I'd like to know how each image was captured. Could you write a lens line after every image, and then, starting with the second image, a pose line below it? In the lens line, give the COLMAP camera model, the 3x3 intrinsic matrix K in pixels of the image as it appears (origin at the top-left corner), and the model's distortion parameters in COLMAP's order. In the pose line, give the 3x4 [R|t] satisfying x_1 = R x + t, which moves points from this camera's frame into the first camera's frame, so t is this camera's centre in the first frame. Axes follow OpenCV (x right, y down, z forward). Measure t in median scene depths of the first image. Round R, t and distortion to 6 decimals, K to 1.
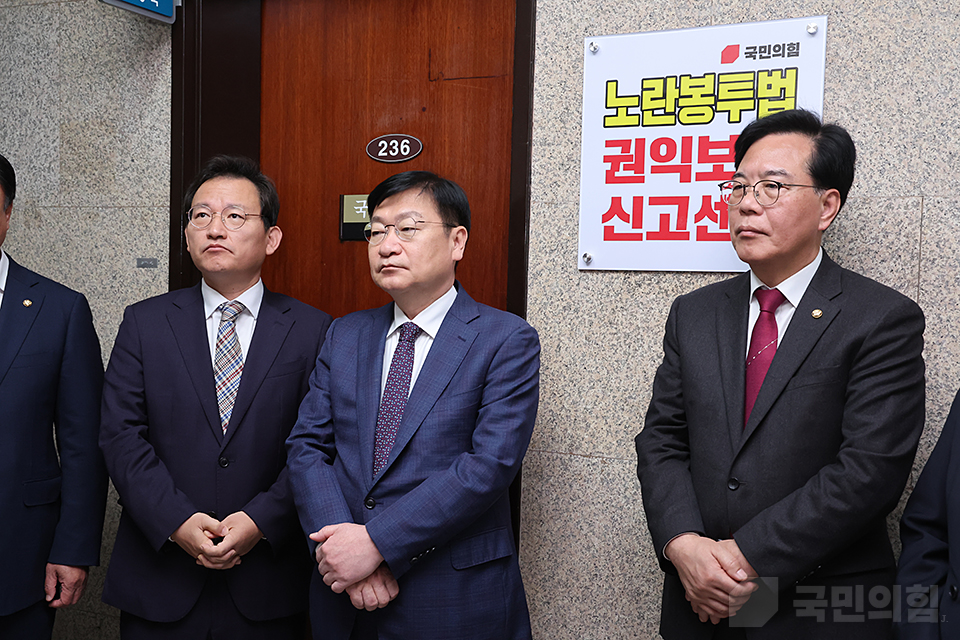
lens RADIAL K [[1088.7, 0, 488.0], [0, 1088.7, 320.9], [0, 0, 1]] dist [0.092256, 0.000000]
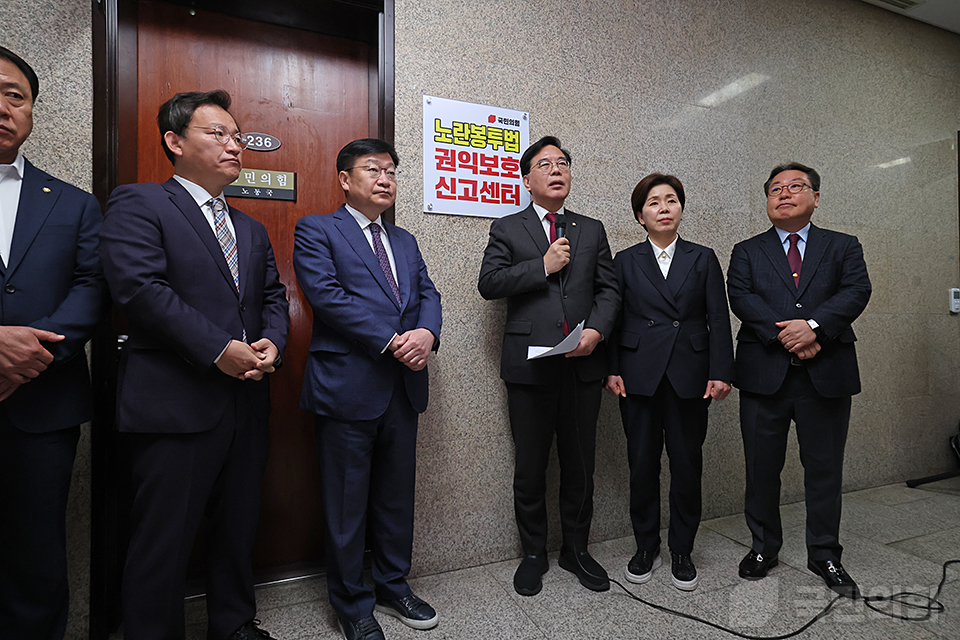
lens RADIAL K [[498.6, 0, 490.5], [0, 498.6, 317.1], [0, 0, 1]] dist [-0.031952, 0.017023]
pose [[0.668256, -0.019047, 0.743687, -0.508555], [0.052652, 0.998376, -0.021741, 0.167590], [-0.742066, 0.053685, 0.668174, 0.350985]]
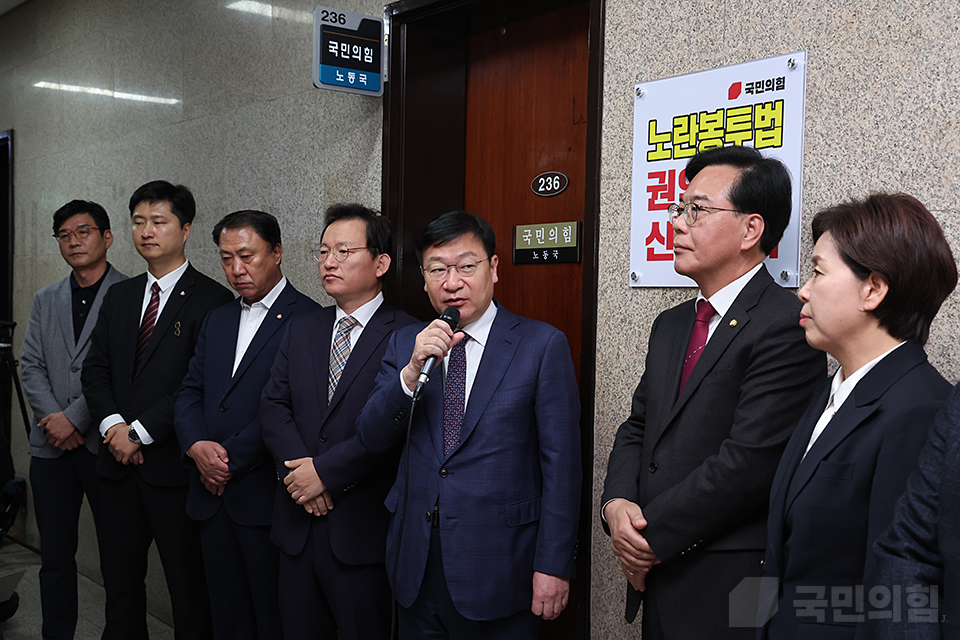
lens RADIAL K [[1158.0, 0, 471.5], [0, 1158.0, 325.3], [0, 0, 1]] dist [0.102819, 0.000000]
pose [[0.890763, 0.001814, -0.454465, 0.503753], [-0.009997, 0.999828, -0.015605, 0.014333], [0.454359, 0.018444, 0.890628, -0.161299]]
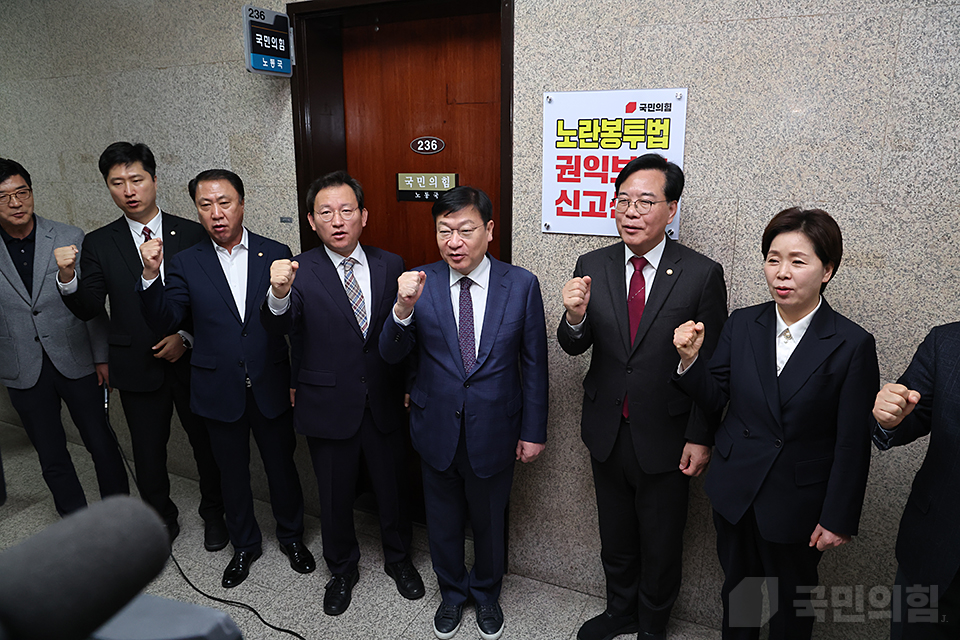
lens RADIAL K [[659.2, 0, 482.7], [0, 659.2, 324.7], [0, 0, 1]] dist [-0.098282, 0.059435]
pose [[0.999487, -0.031767, 0.004068, -0.018839], [0.029980, 0.972730, 0.229996, -0.150505], [-0.011264, -0.229756, 0.973183, -0.033218]]
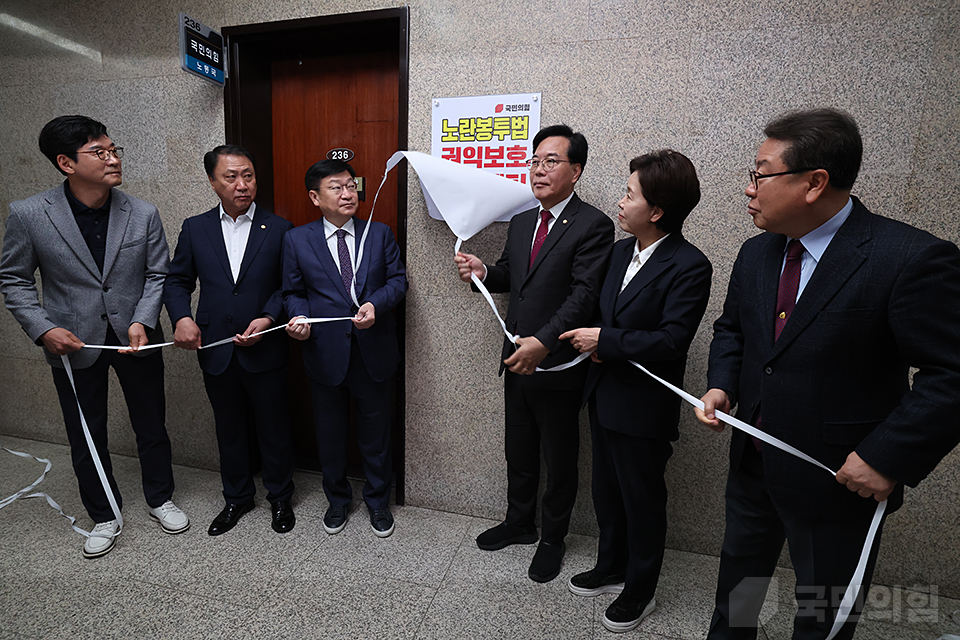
lens RADIAL K [[471.1, 0, 482.7], [0, 471.1, 319.1], [0, 0, 1]] dist [-0.037920, 0.019837]
pose [[0.979337, -0.025543, 0.200617, -0.008488], [0.002513, 0.993452, 0.114219, 0.064814], [-0.202221, -0.111355, 0.972989, 0.053675]]
